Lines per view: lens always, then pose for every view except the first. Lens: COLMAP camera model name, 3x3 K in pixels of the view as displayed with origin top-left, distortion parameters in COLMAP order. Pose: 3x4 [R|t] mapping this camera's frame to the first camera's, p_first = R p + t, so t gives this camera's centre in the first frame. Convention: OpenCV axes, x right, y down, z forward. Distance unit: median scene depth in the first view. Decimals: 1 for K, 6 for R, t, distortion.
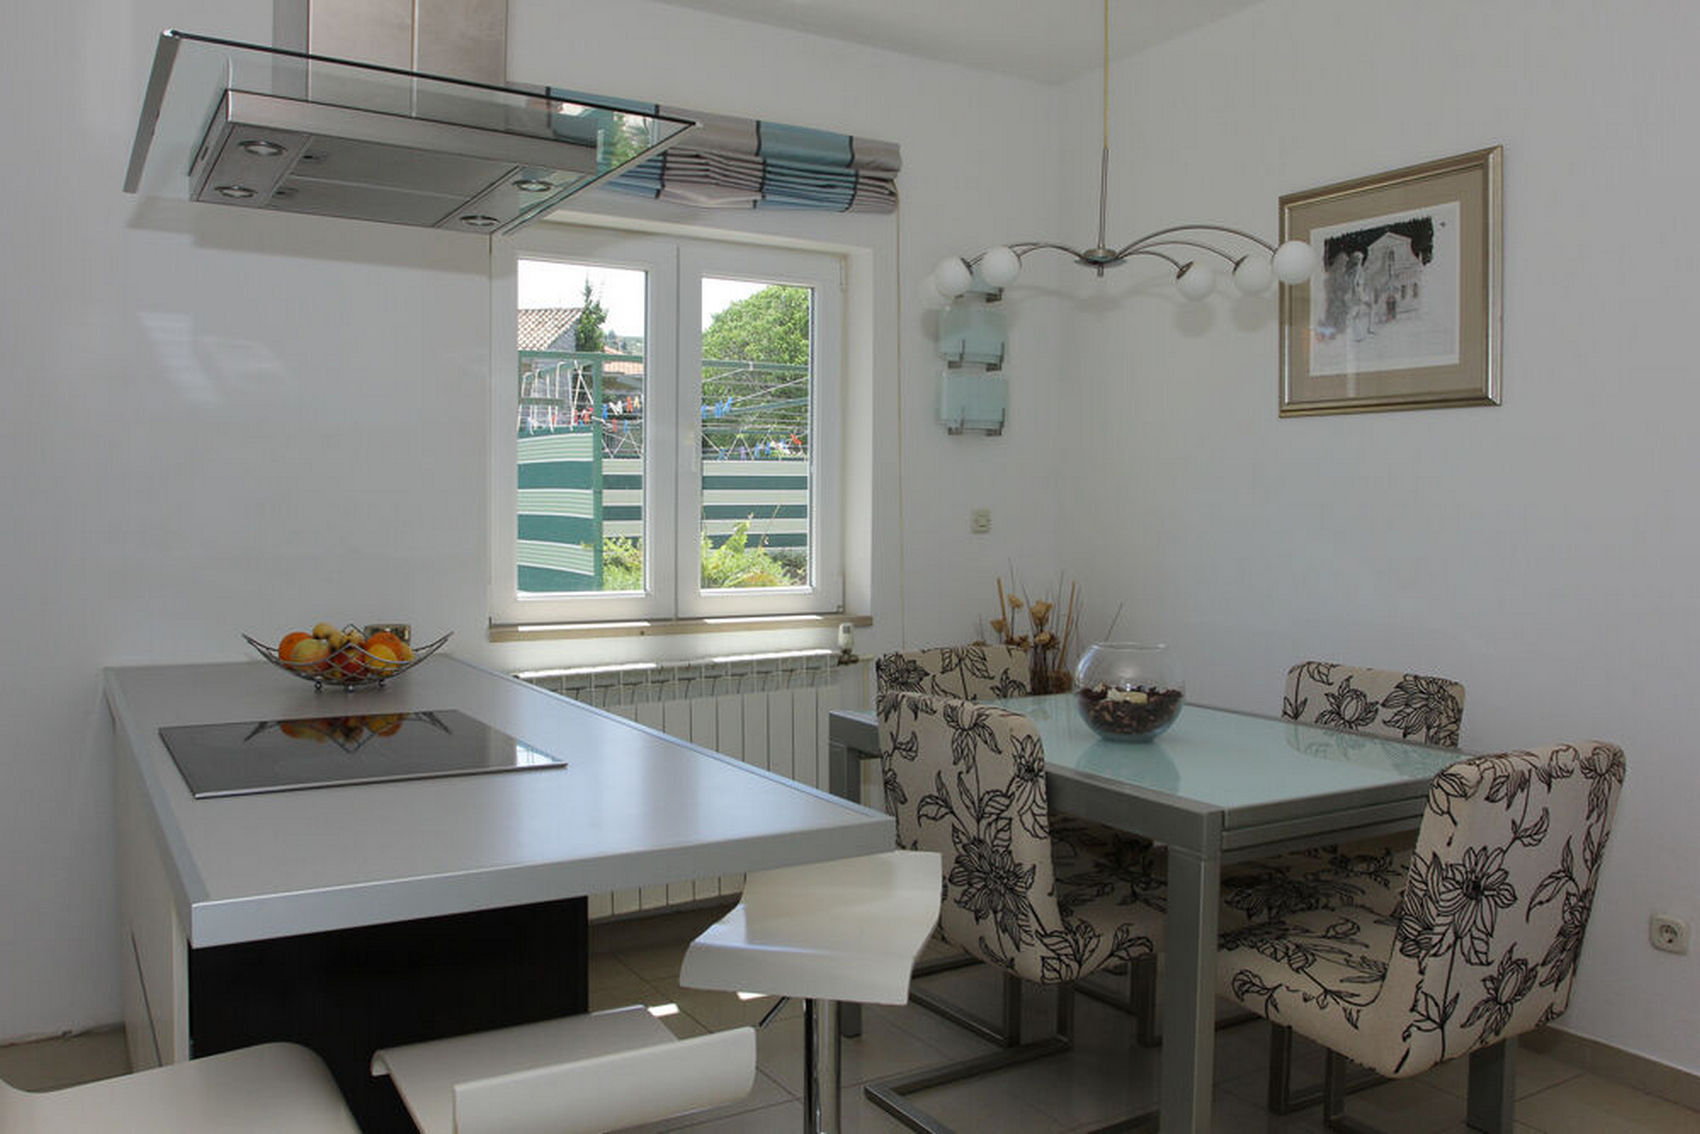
lens RADIAL K [[1339.1, 0, 845.8], [0, 1339.1, 564.2], [0, 0, 1]] dist [-0.084404, 0.047480]
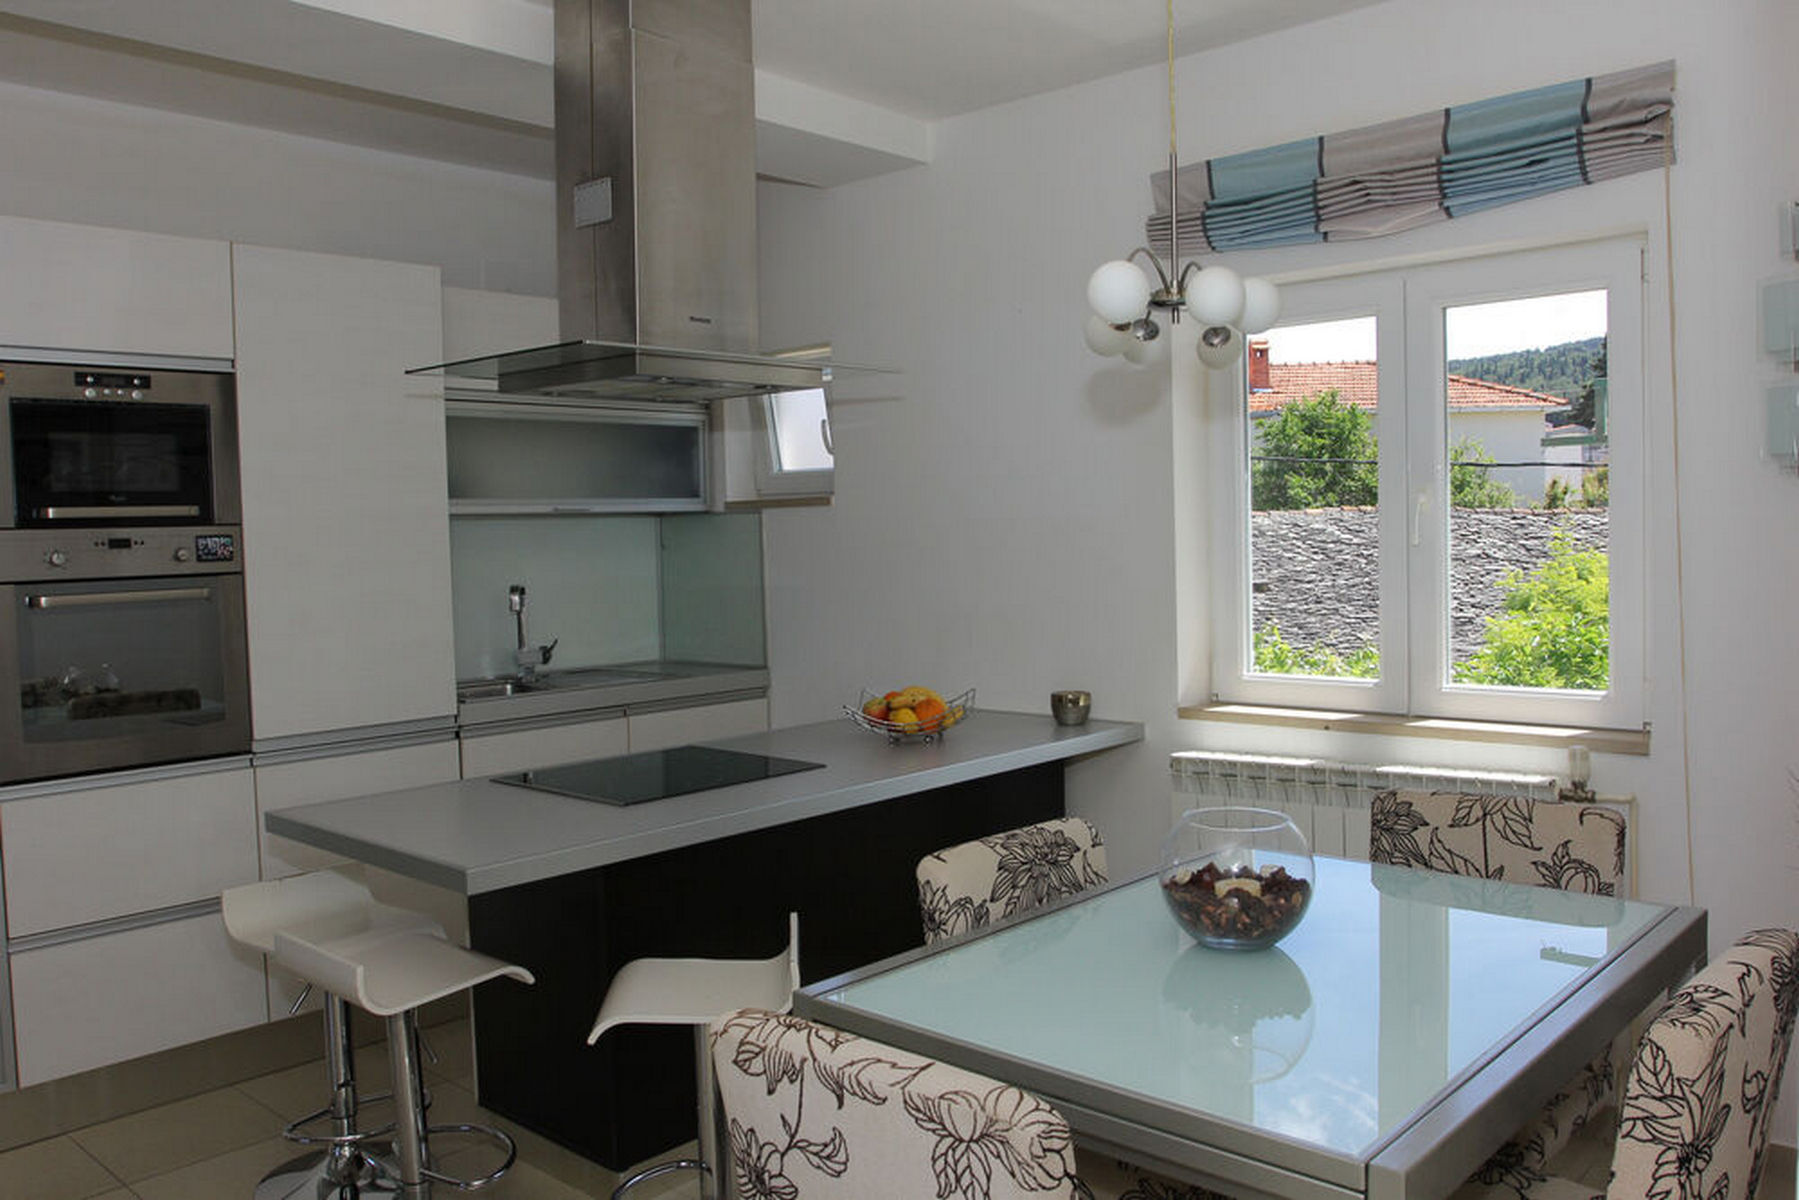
lens RADIAL K [[1417.1, 0, 895.1], [0, 1417.1, 597.1], [0, 0, 1]] dist [-0.084404, 0.047480]
pose [[0.279944, 0.030273, -0.959539, 0.818781], [-0.012109, 0.999535, 0.028002, -0.071848], [0.959940, 0.003781, 0.280180, 0.551884]]
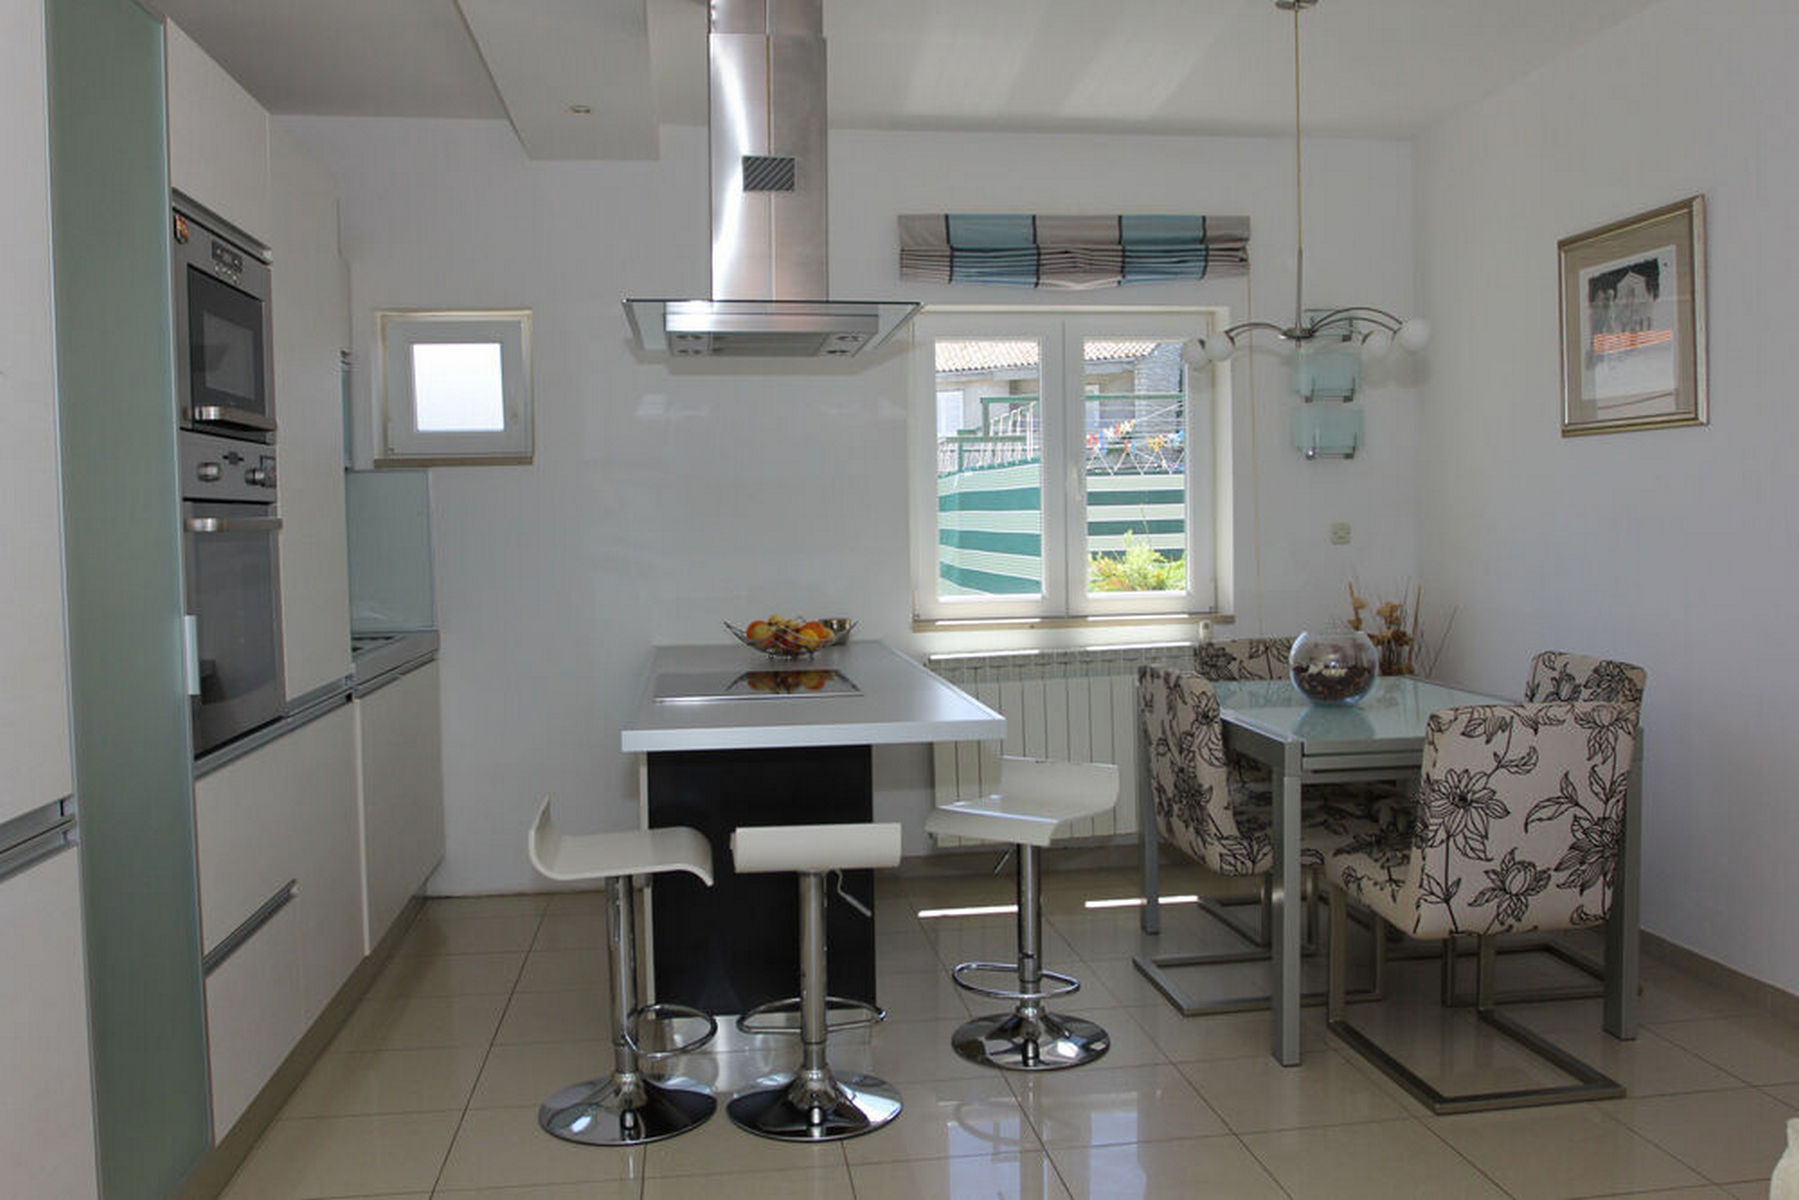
lens RADIAL K [[1448.8, 0, 899.5], [0, 1448.8, 600.0], [0, 0, 1]] dist [-0.066192, 0.008396]
pose [[0.915644, -0.003543, -0.401974, 0.354051], [0.009610, 0.999868, 0.013078, 0.007300], [0.401874, -0.015838, 0.915558, -0.399202]]
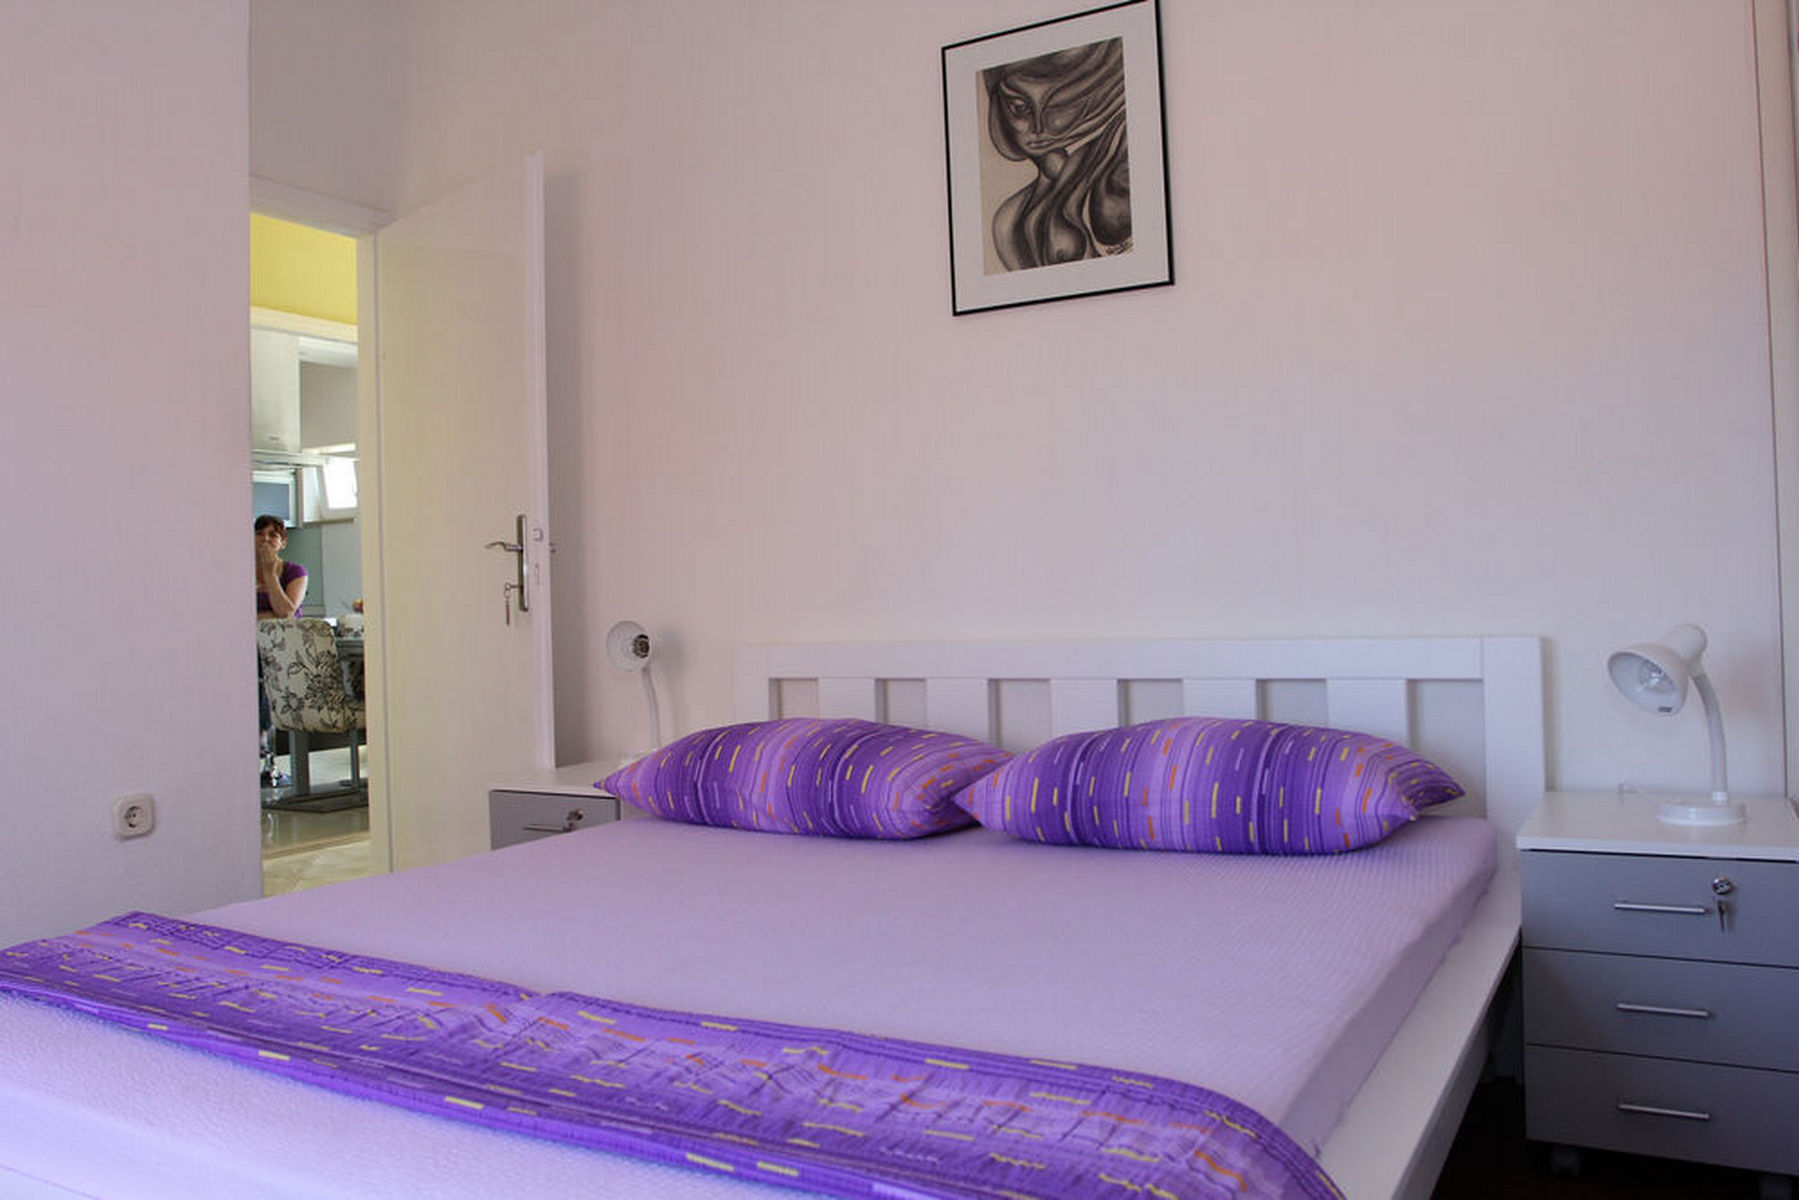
lens RADIAL K [[1417.1, 0, 895.1], [0, 1417.1, 597.1], [0, 0, 1]] dist [-0.084404, 0.047480]
pose [[0.488316, -0.023667, -0.872346, 2.591751], [-0.006366, 0.999509, -0.030680, 0.122290], [0.872644, 0.020535, 0.487925, 0.449966]]
